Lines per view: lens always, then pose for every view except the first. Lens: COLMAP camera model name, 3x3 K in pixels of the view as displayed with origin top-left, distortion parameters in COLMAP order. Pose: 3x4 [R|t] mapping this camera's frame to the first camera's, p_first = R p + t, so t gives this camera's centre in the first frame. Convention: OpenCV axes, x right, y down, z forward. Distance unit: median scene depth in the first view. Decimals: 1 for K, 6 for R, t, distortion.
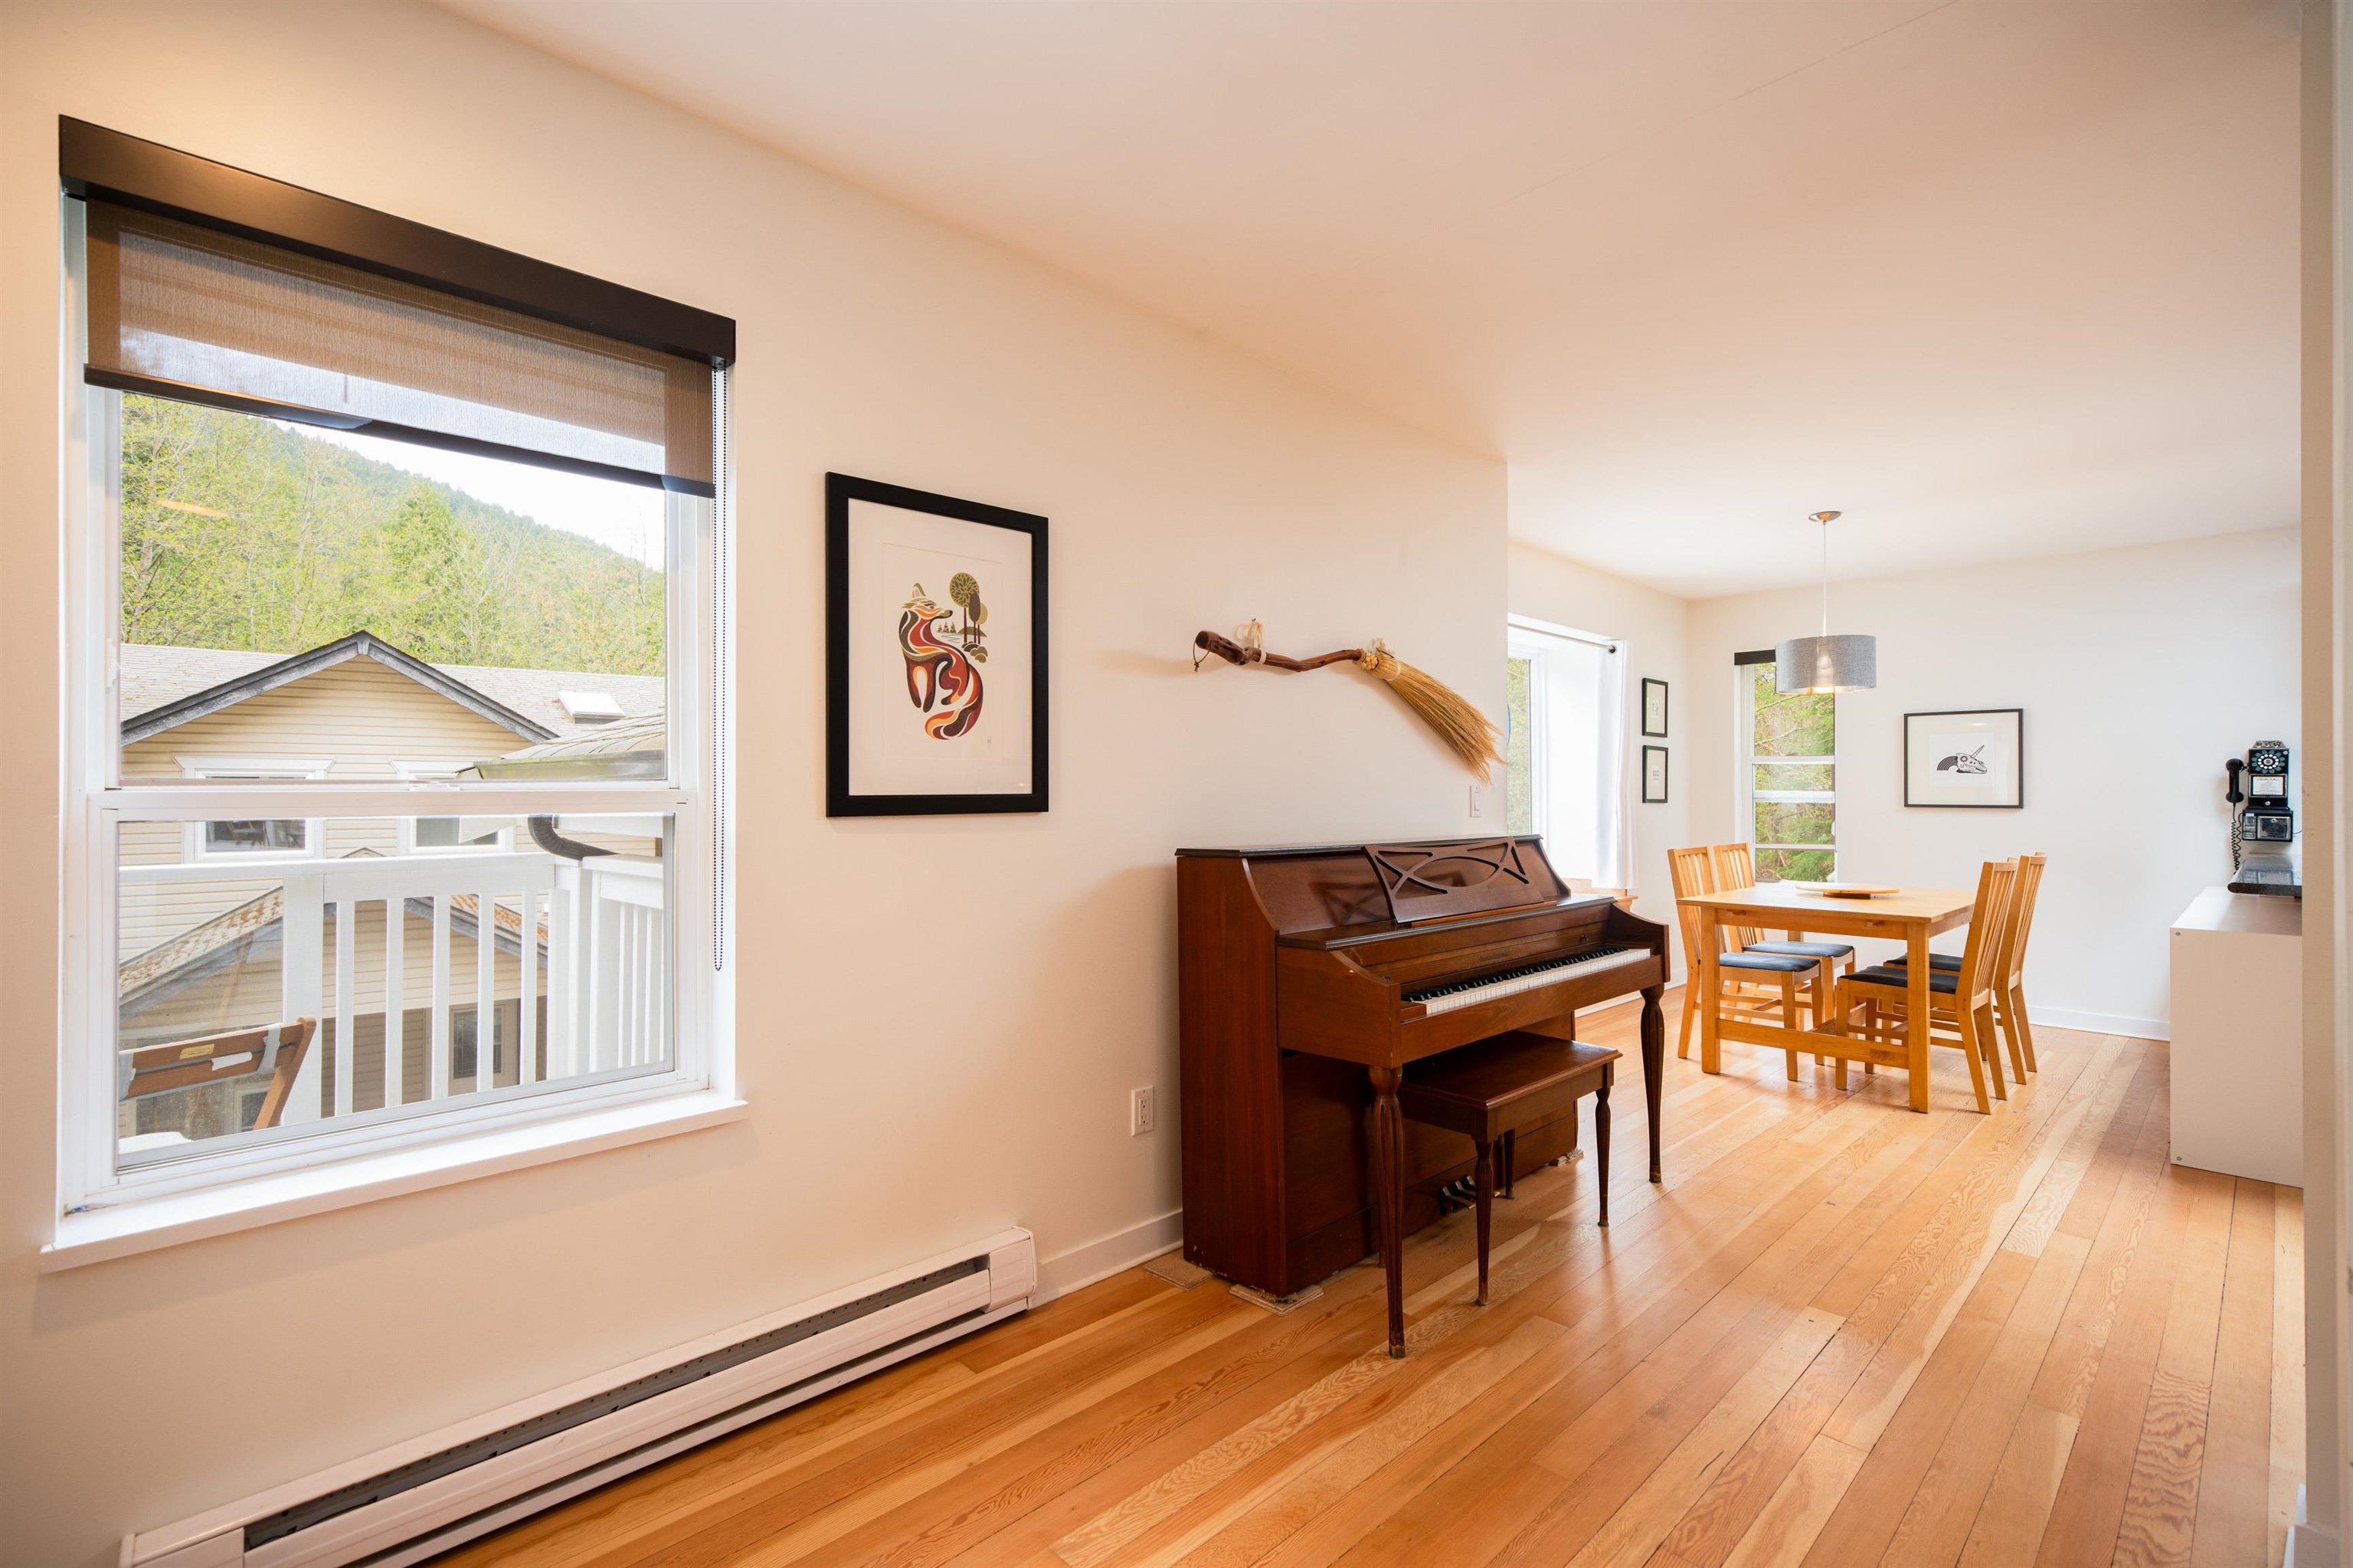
lens RADIAL K [[1113.8, 0, 1176.5], [0, 1113.8, 784.0], [0, 0, 1]] dist [-0.000896, 0.000007]
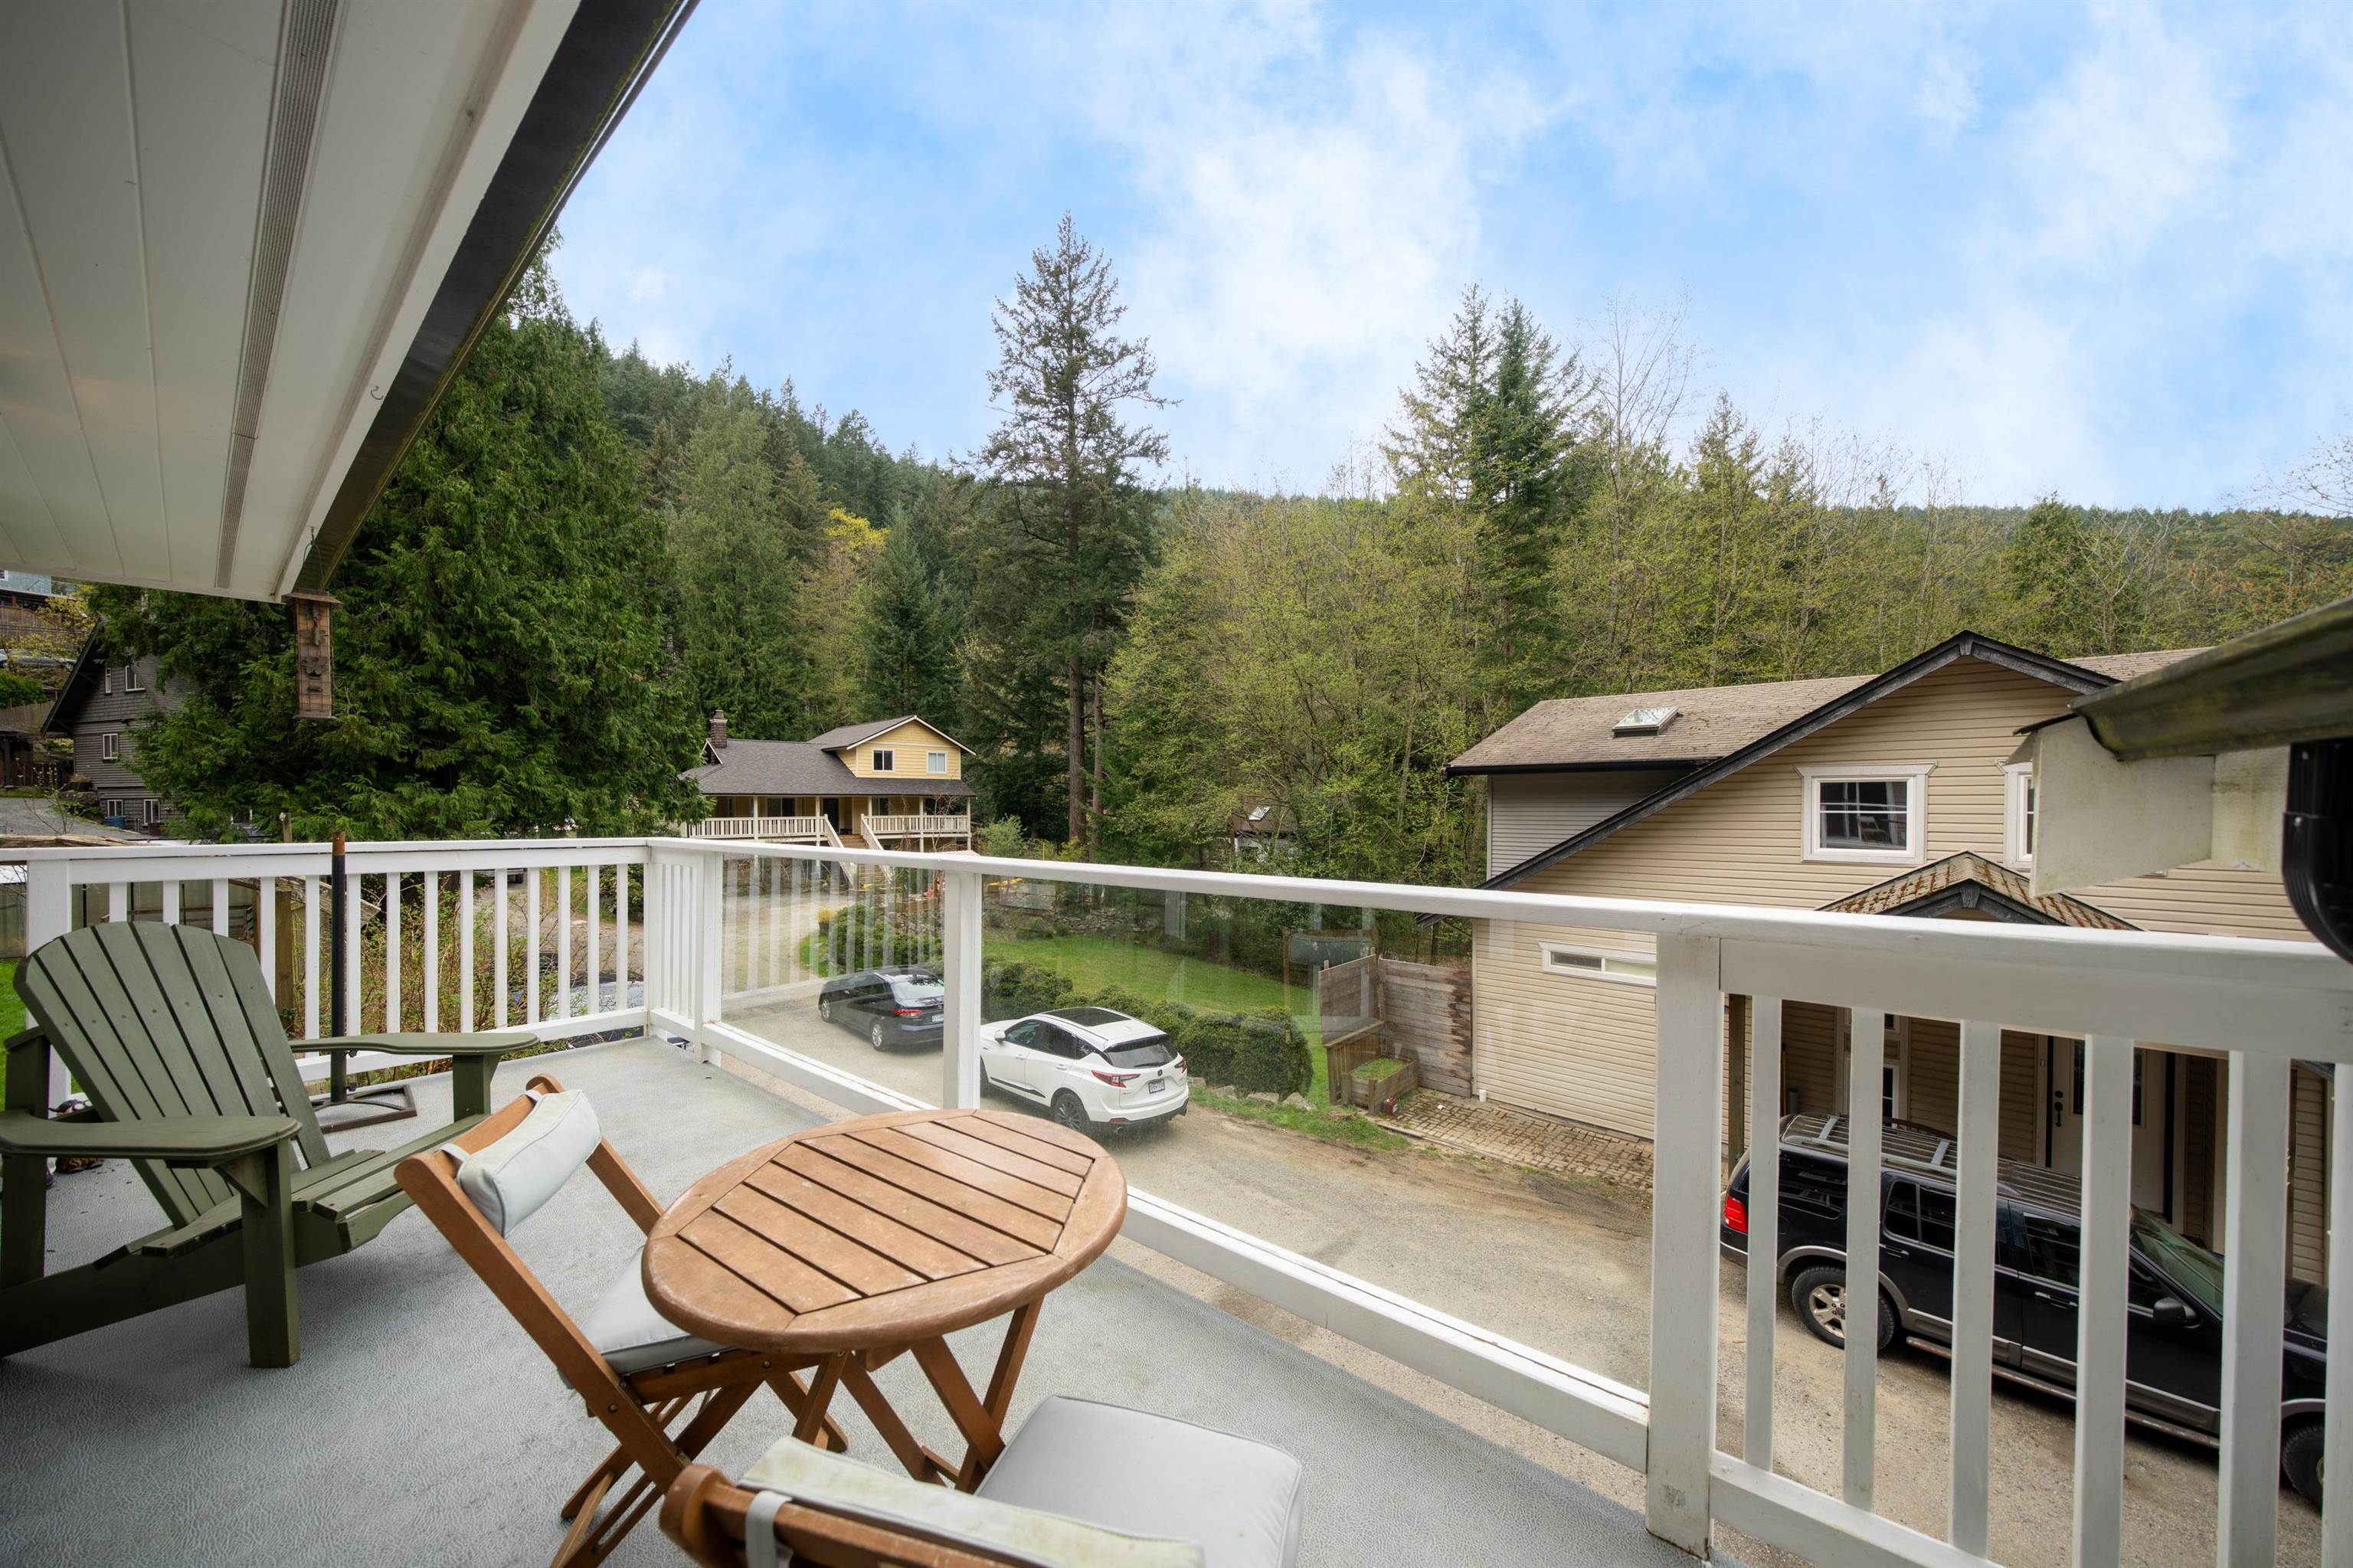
lens RADIAL K [[851.4, 0, 1176.5], [0, 851.4, 784.0], [0, 0, 1]] dist [-0.001033, -0.000143]
pose [[0.172653, -0.008683, -0.984944, -0.113446], [-0.000039, 0.999961, -0.008822, 0.003319], [0.984983, 0.001562, 0.172646, 0.186090]]
